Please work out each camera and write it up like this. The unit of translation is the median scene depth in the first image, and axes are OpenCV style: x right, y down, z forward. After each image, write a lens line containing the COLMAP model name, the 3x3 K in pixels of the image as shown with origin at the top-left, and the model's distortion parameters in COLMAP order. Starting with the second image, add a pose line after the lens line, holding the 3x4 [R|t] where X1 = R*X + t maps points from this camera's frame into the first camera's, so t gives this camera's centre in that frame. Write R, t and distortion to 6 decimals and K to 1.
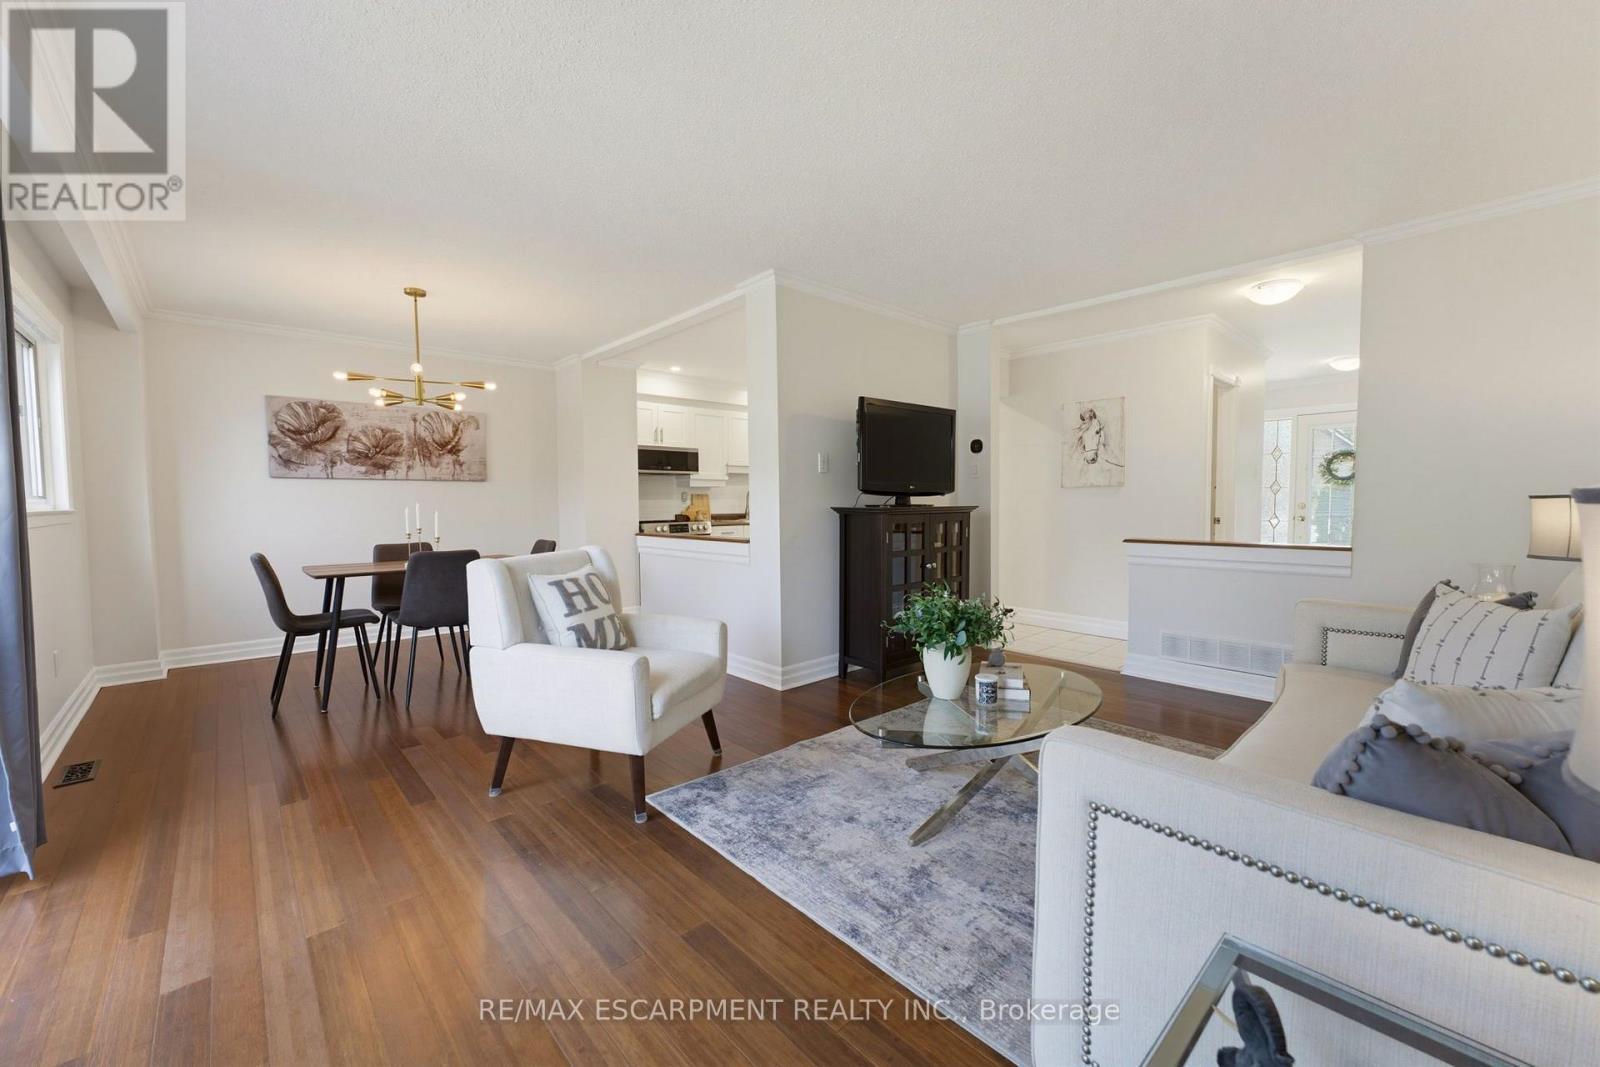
lens RADIAL K [[631.7, 0, 798.7], [0, 631.7, 530.6], [0, 0, 1]] dist [-0.006570, 0.002414]
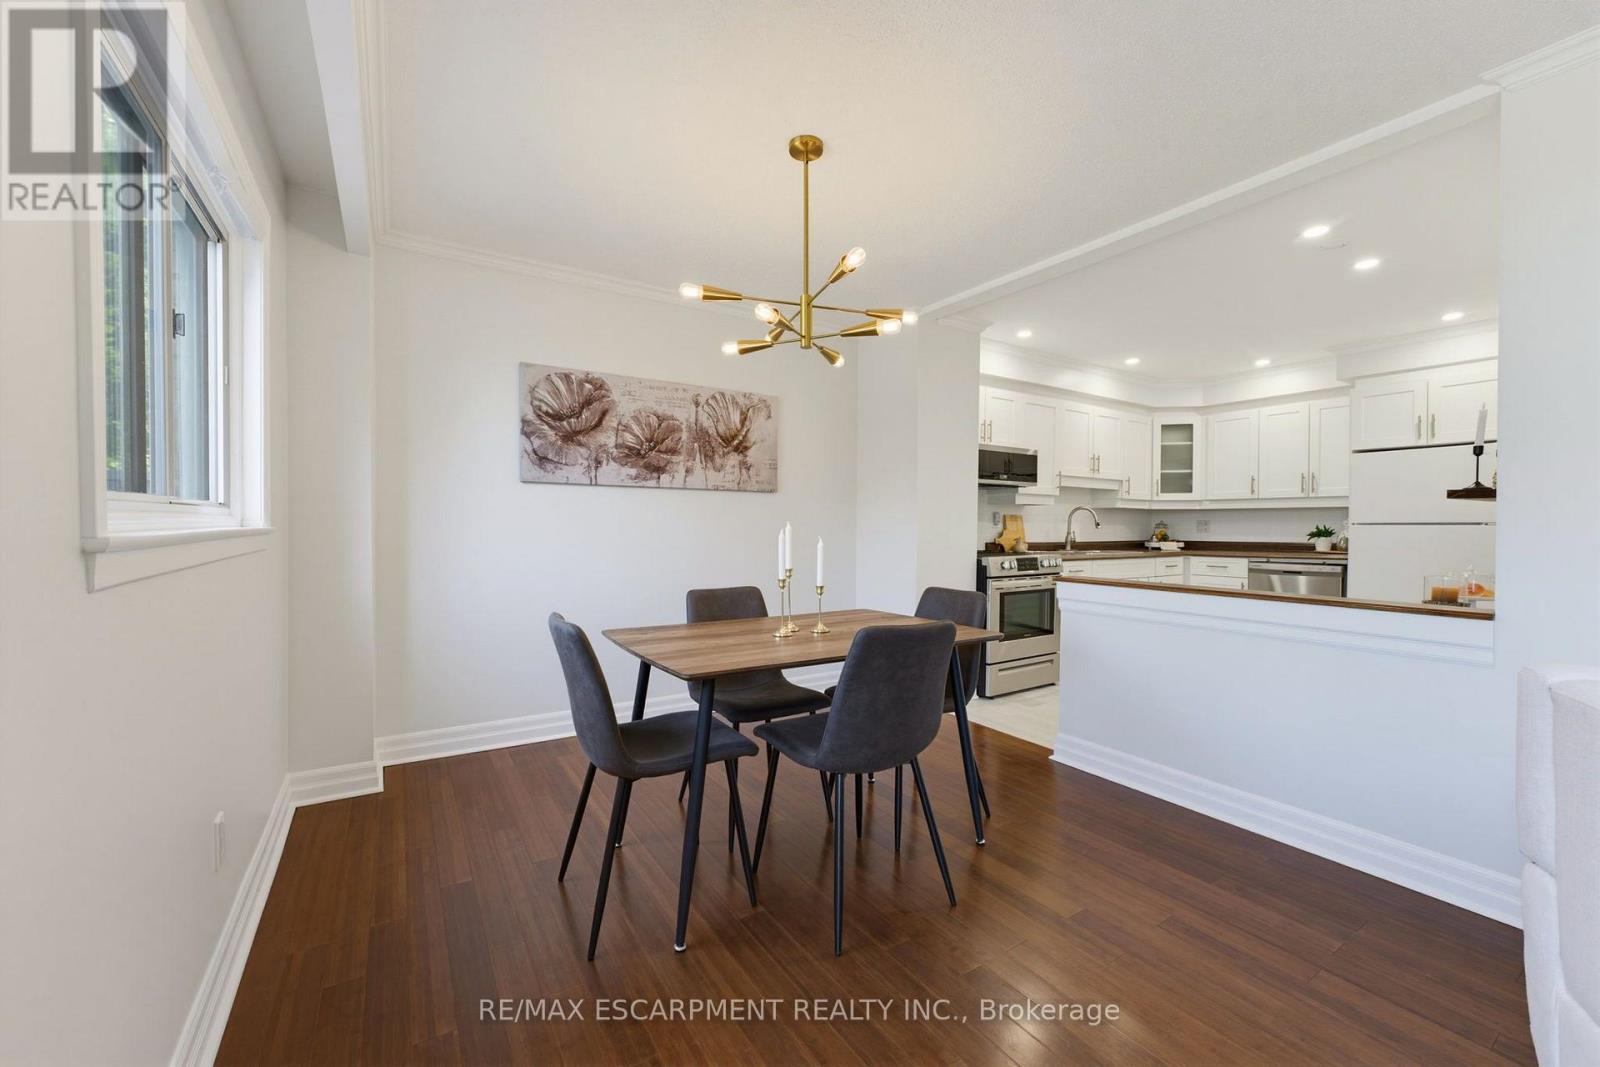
lens RADIAL K [[631.7, 0, 798.7], [0, 631.7, 530.6], [0, 0, 1]] dist [-0.006570, 0.002414]
pose [[0.985581, 0.016974, -0.168349, -0.381347], [-0.022734, 0.999218, -0.032346, -0.014703], [0.167668, 0.035707, 0.985197, 0.338358]]
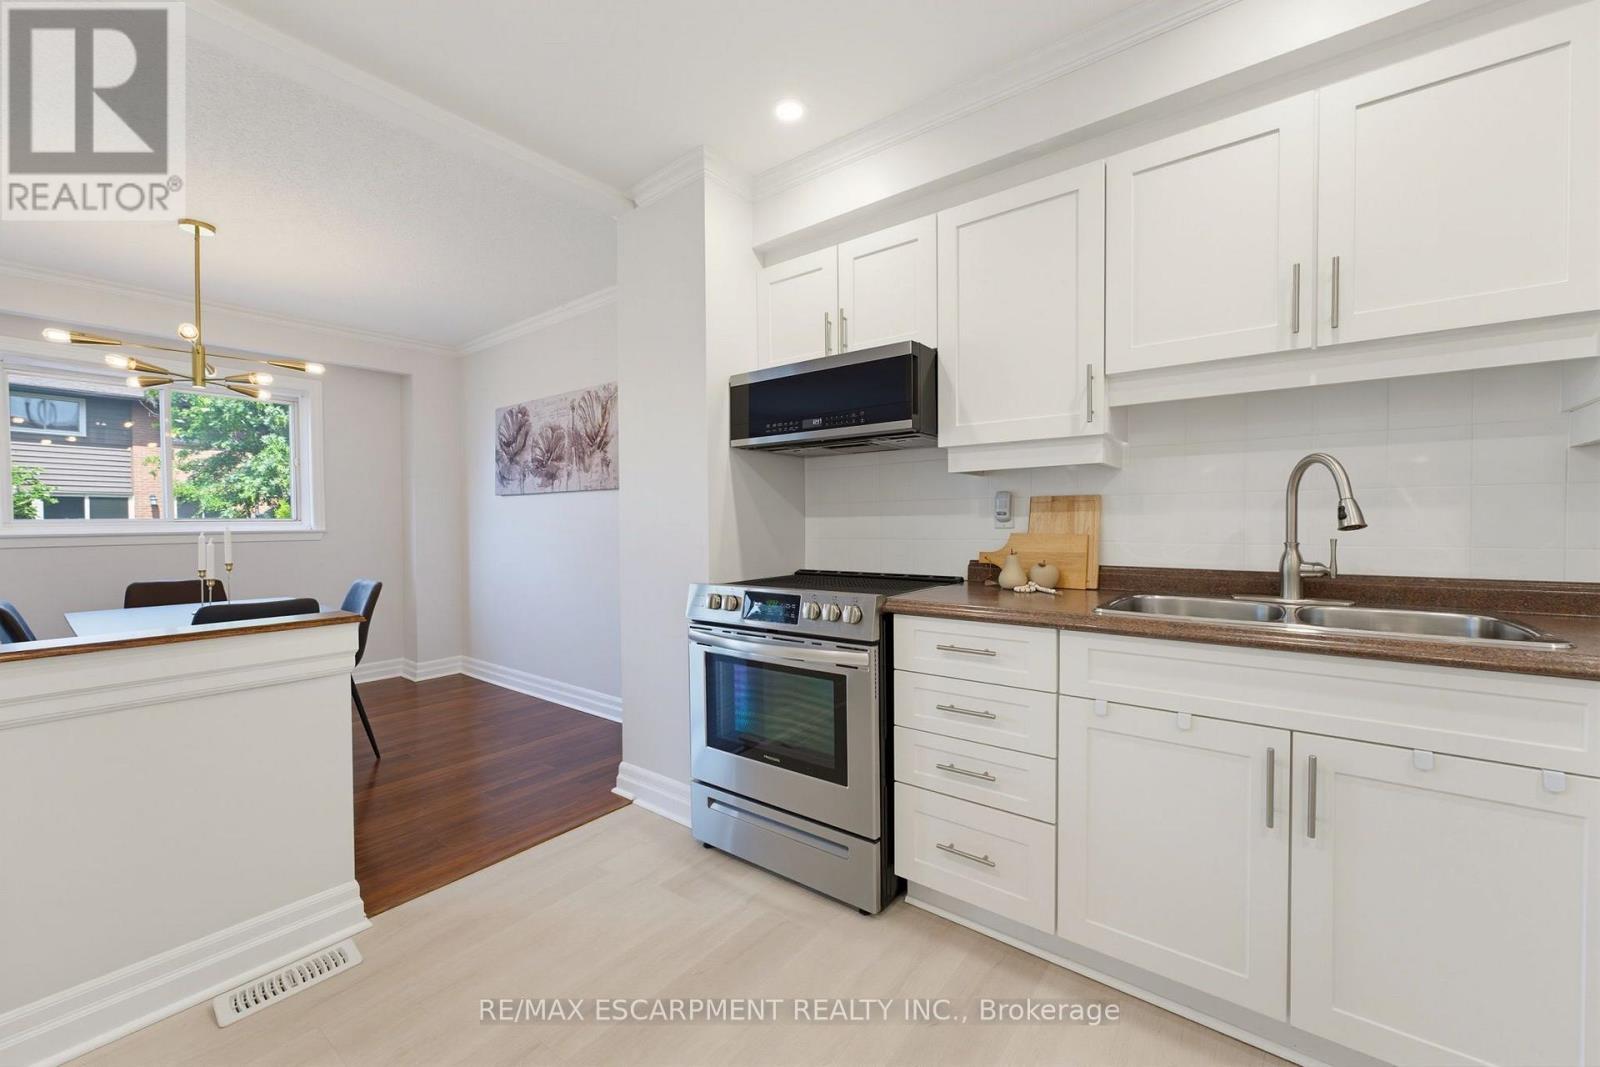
lens RADIAL K [[631.7, 0, 798.7], [0, 631.7, 530.6], [0, 0, 1]] dist [-0.006570, 0.002414]
pose [[0.178079, 0.021052, -0.983791, 0.151302], [-0.038152, 0.999167, 0.014475, -0.056654], [0.983276, 0.034956, 0.178734, 1.140703]]
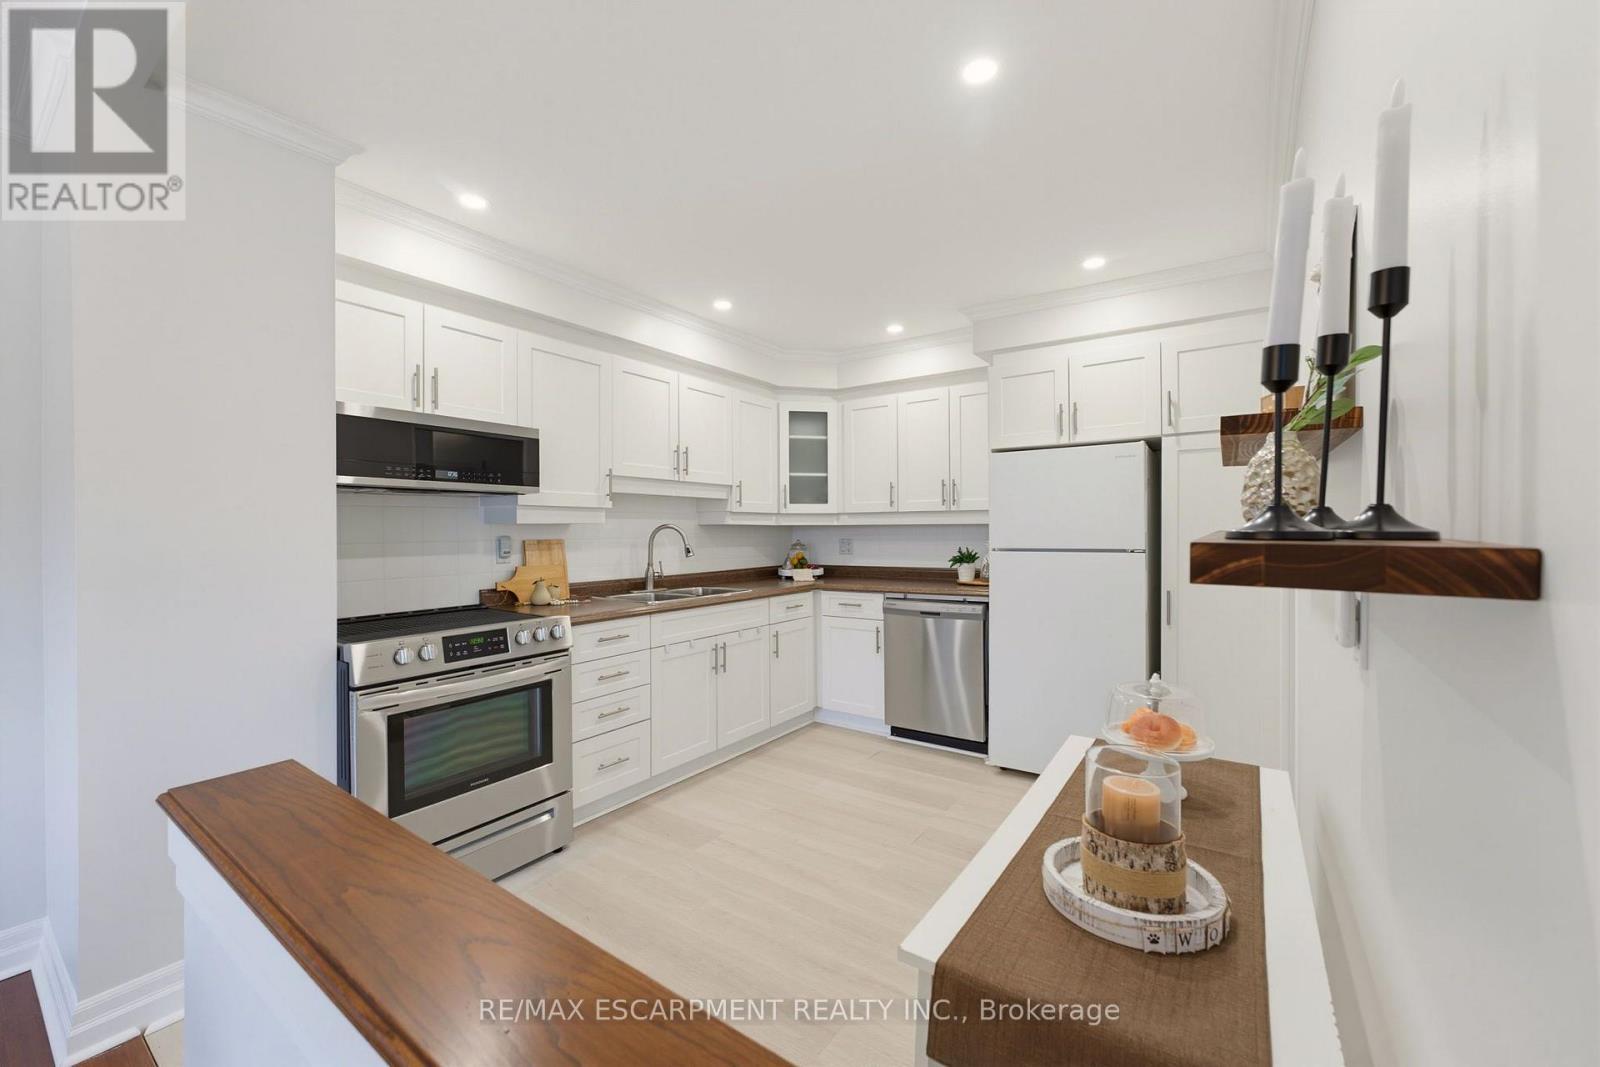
lens RADIAL K [[631.7, 0, 798.7], [0, 631.7, 530.6], [0, 0, 1]] dist [-0.006570, 0.002414]
pose [[0.976267, 0.004060, 0.216534, -0.107959], [0.005246, 0.999087, -0.042388, -0.061394], [-0.216509, 0.042518, 0.975354, 0.734953]]
